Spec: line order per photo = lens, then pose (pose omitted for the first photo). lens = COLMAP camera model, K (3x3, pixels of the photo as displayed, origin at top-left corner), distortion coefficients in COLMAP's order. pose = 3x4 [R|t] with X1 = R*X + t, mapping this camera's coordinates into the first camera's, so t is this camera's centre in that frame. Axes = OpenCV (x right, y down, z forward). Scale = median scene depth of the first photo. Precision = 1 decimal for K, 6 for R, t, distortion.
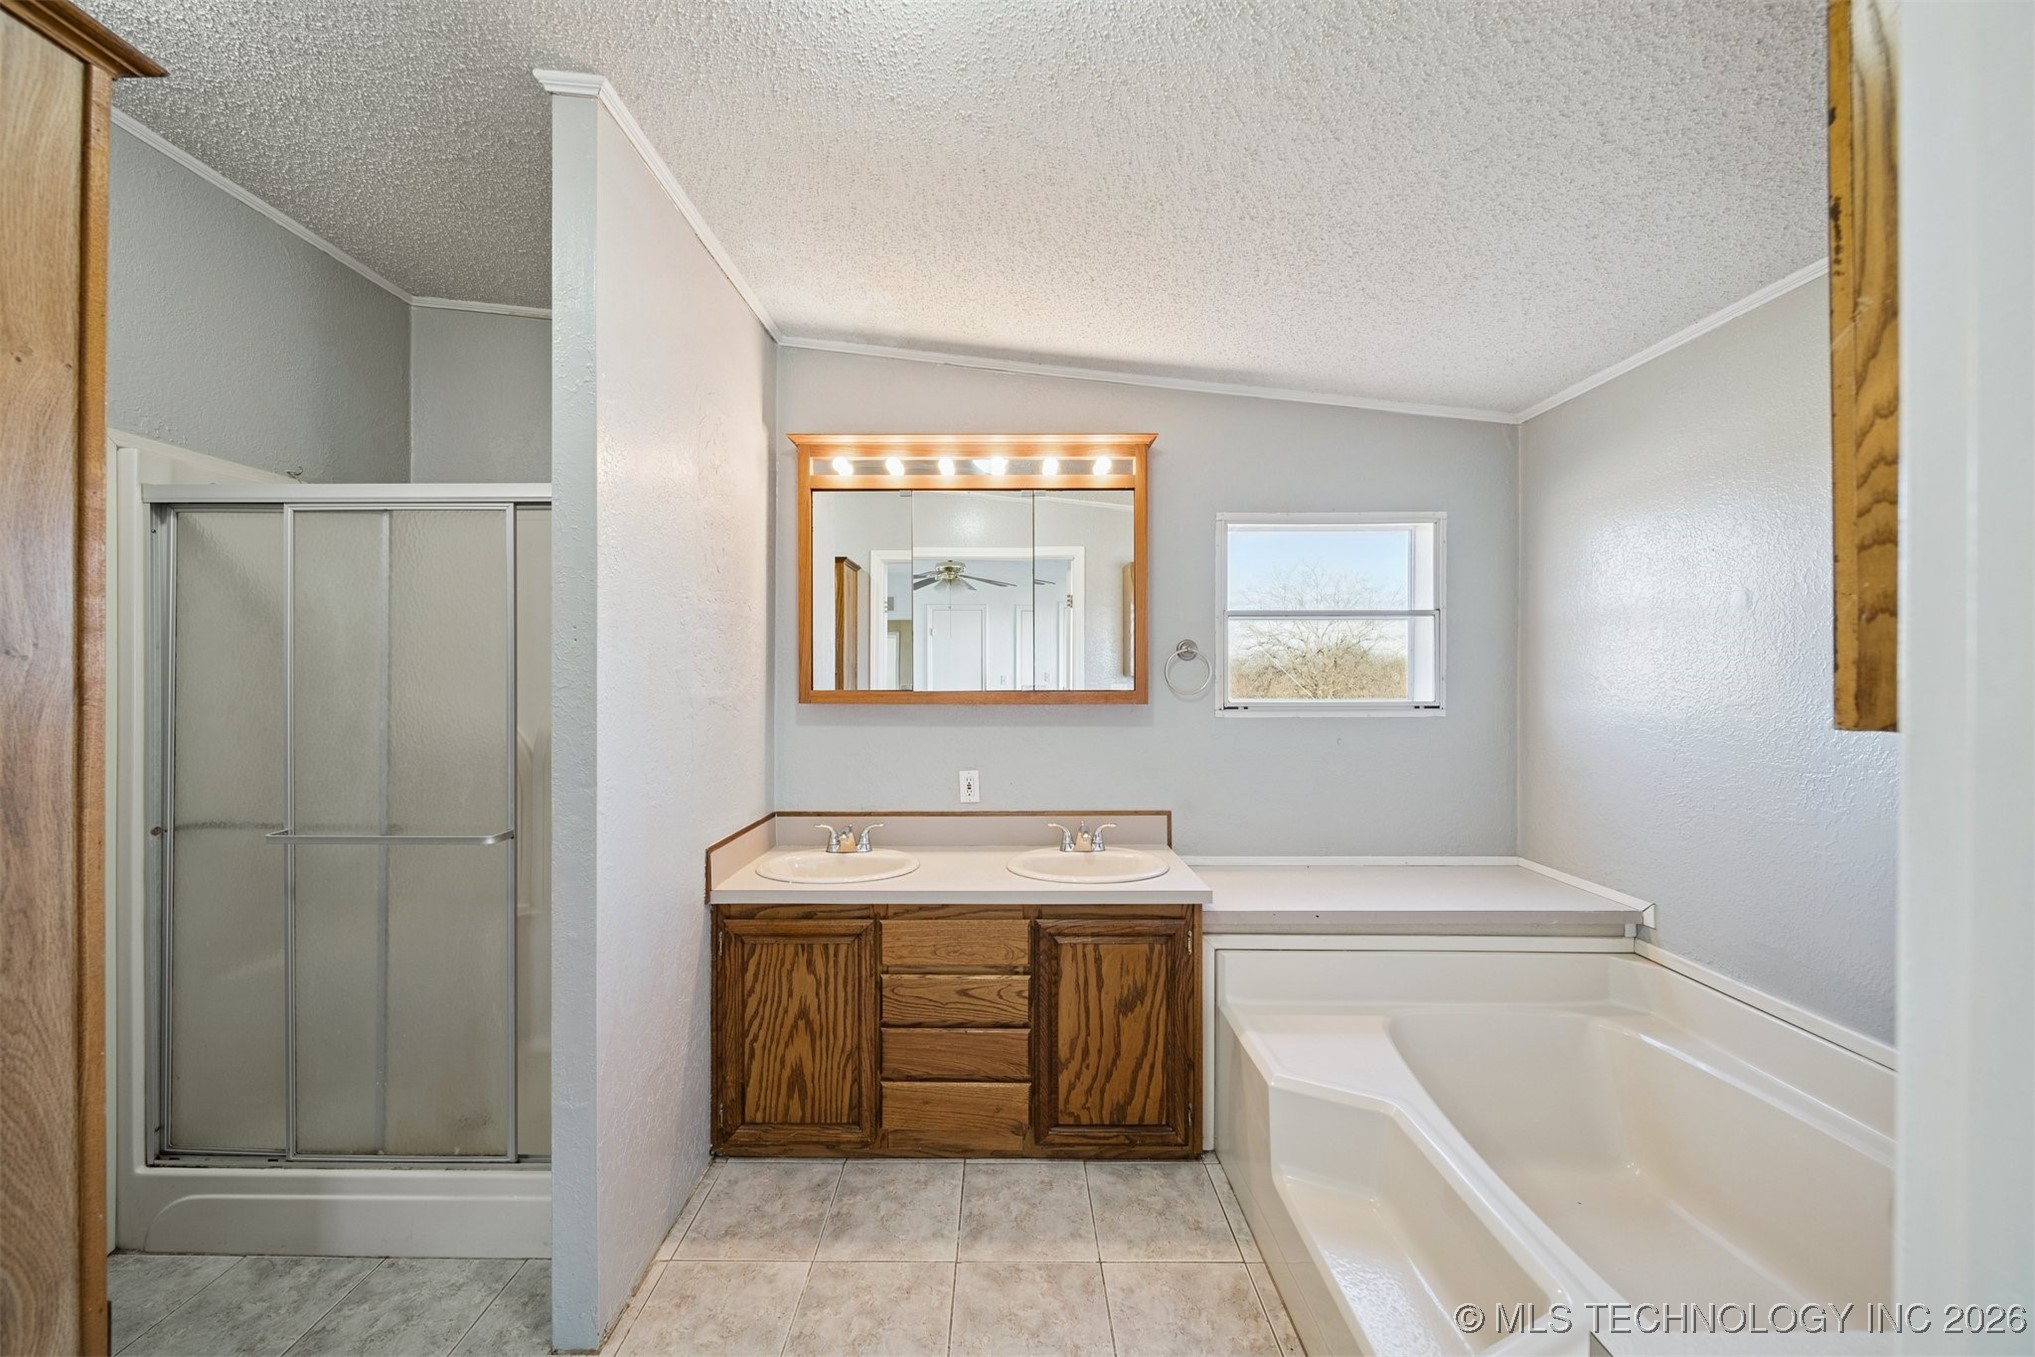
lens RADIAL K [[715.0, 0, 1014.1], [0, 715.0, 667.8], [0, 0, 1]] dist [-0.002602, 0.000002]
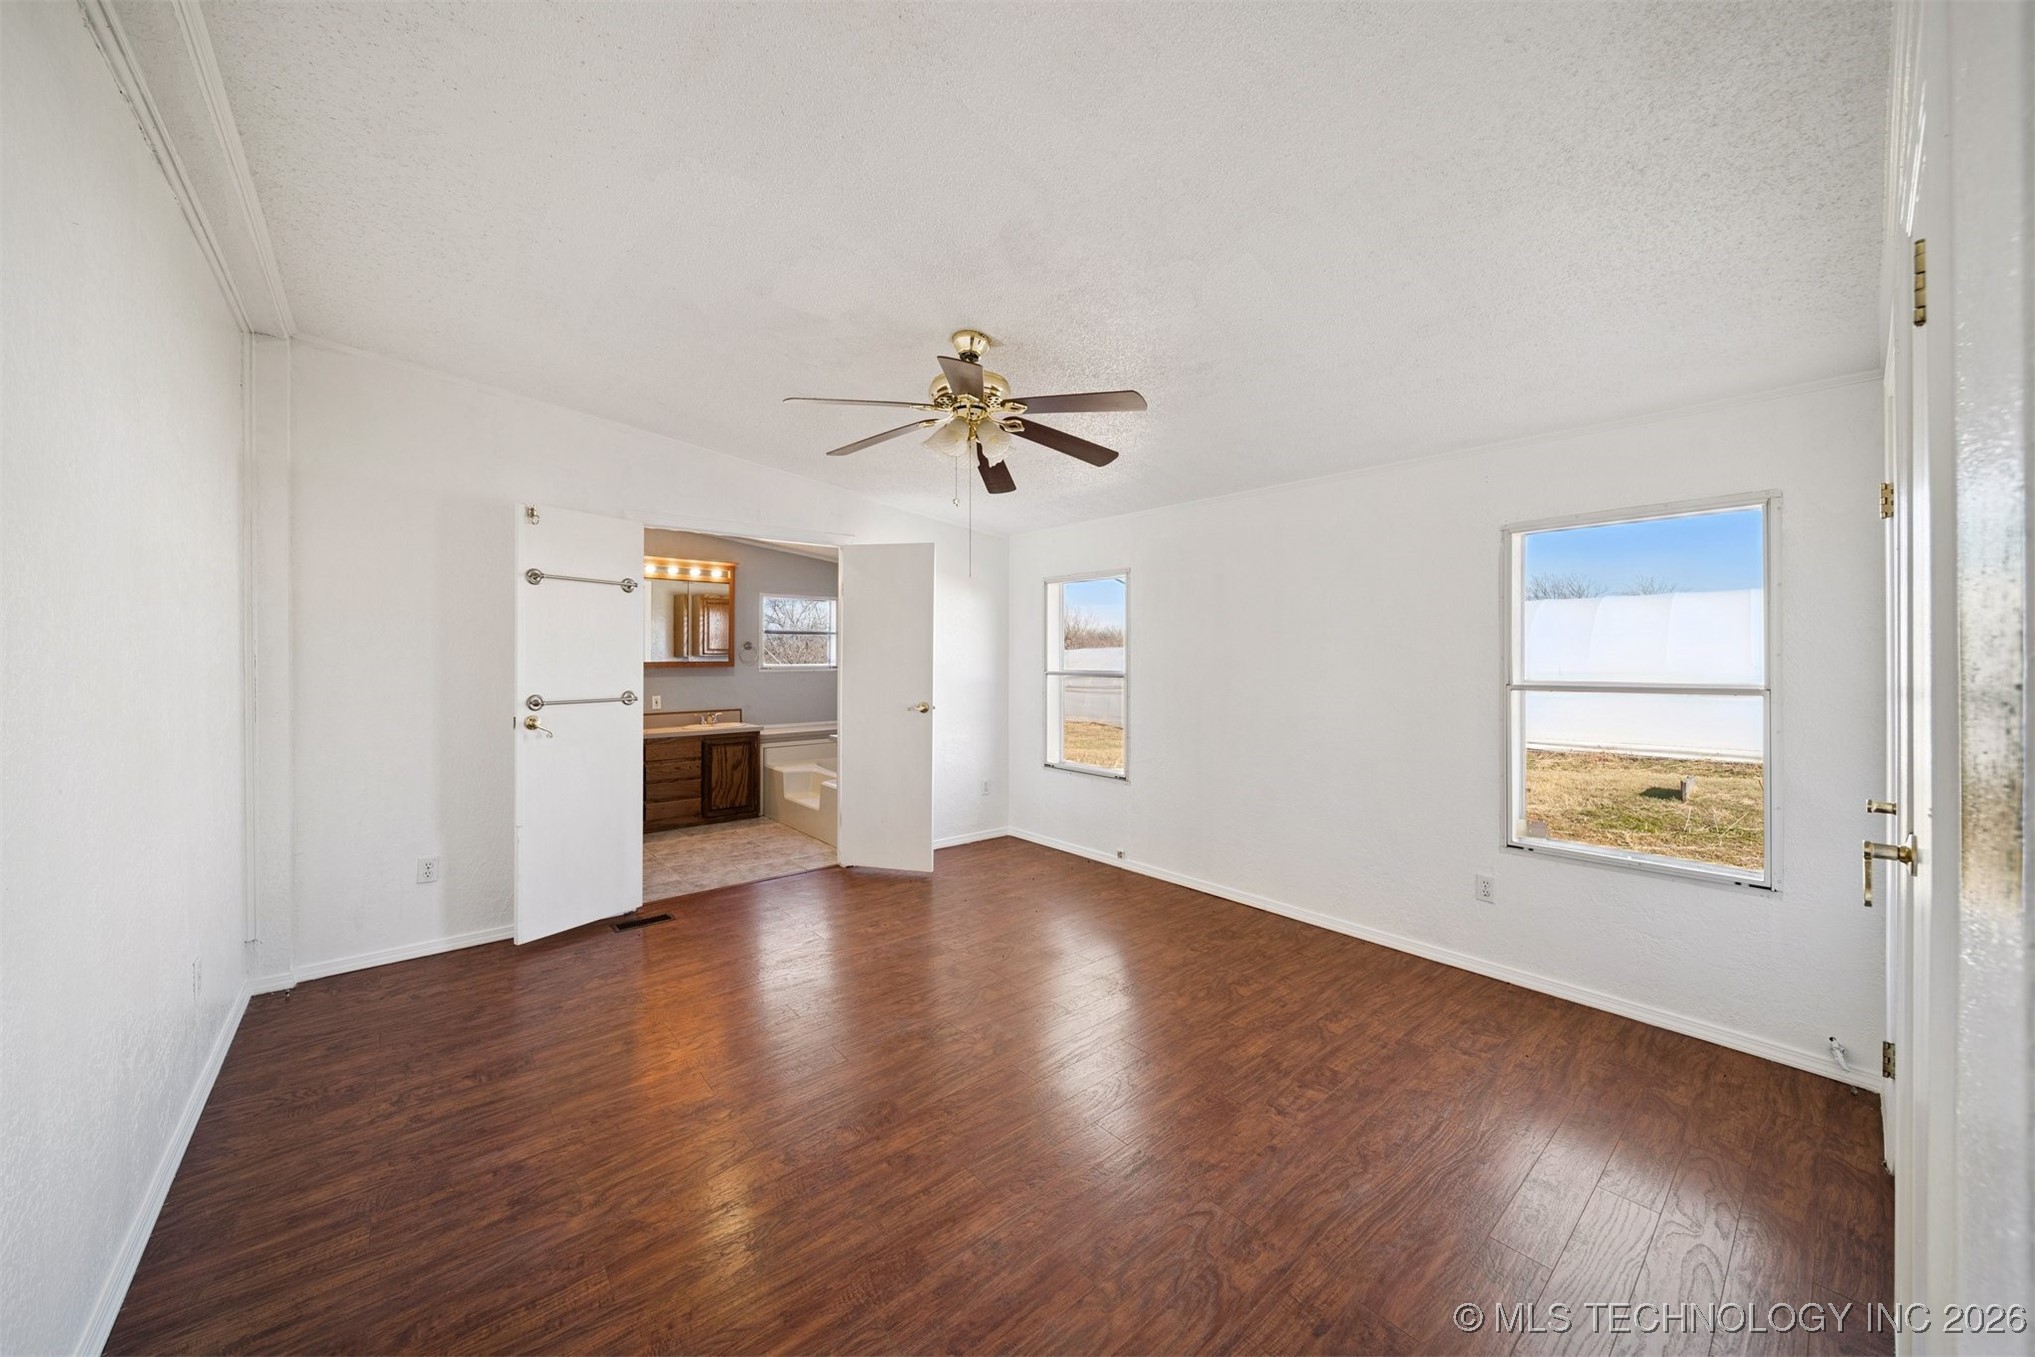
lens RADIAL K [[715.0, 0, 1014.6], [0, 715.0, 645.9], [0, 0, 1]] dist [-0.002602, 0.000002]
pose [[0.756265, 0.007514, 0.654222, -0.896218], [-0.006443, 0.999971, -0.004038, -0.024871], [-0.654234, -0.001161, 0.756291, -1.970286]]
